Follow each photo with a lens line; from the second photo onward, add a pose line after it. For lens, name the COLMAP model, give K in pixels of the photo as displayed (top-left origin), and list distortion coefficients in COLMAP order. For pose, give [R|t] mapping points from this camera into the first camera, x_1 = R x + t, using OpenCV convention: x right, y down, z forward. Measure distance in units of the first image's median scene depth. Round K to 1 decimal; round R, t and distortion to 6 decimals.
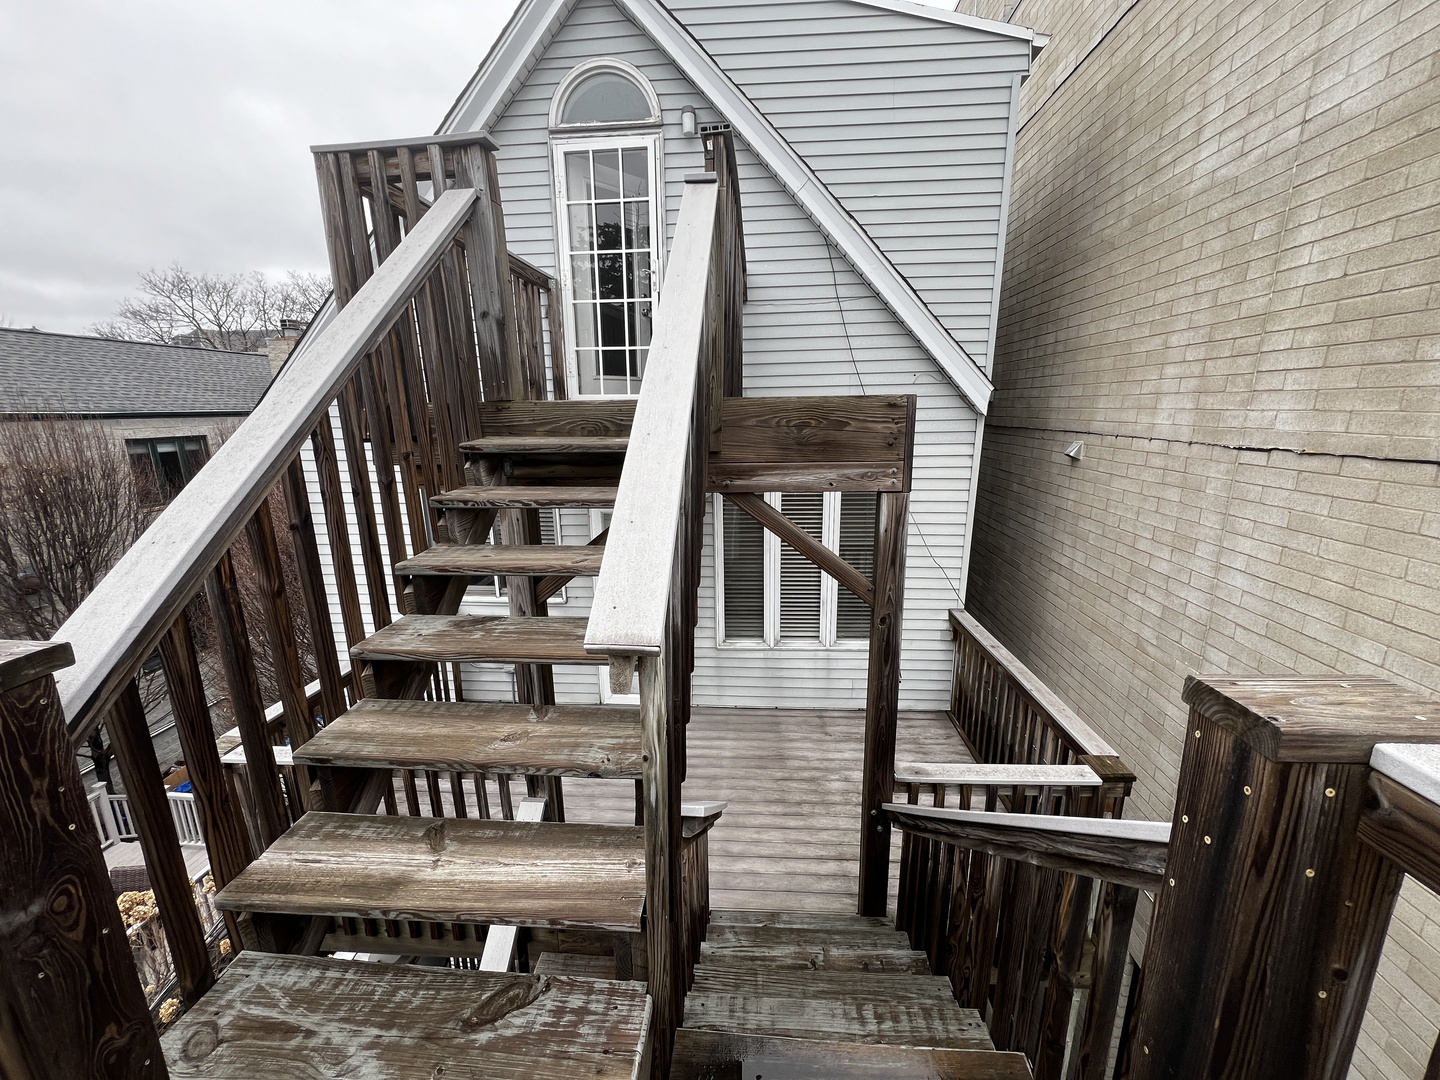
lens RADIAL K [[570.5, 0, 721.8], [0, 570.5, 543.0], [0, 0, 1]] dist [-0.002099, 0.000066]
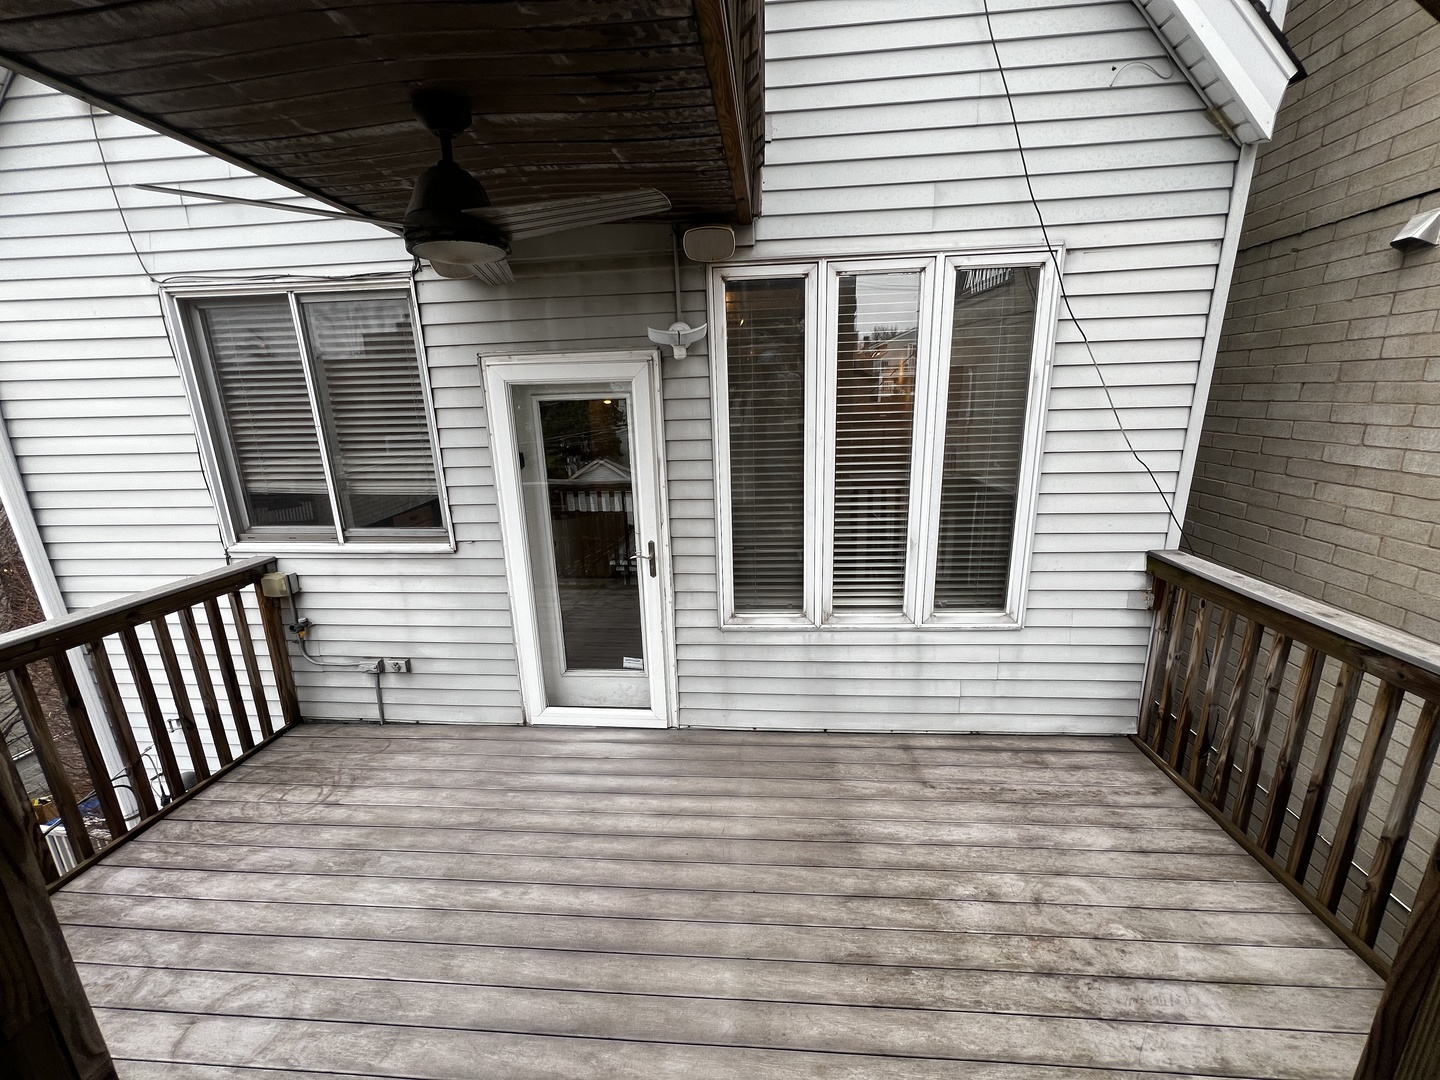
lens RADIAL K [[570.5, 0, 724.7], [0, 570.5, 540.4], [0, 0, 1]] dist [-0.002099, 0.000066]
pose [[0.999869, -0.011422, -0.011463, 0.003318], [0.011607, 0.999801, 0.016215, 0.094601], [0.011275, -0.016346, 0.999803, 0.466991]]
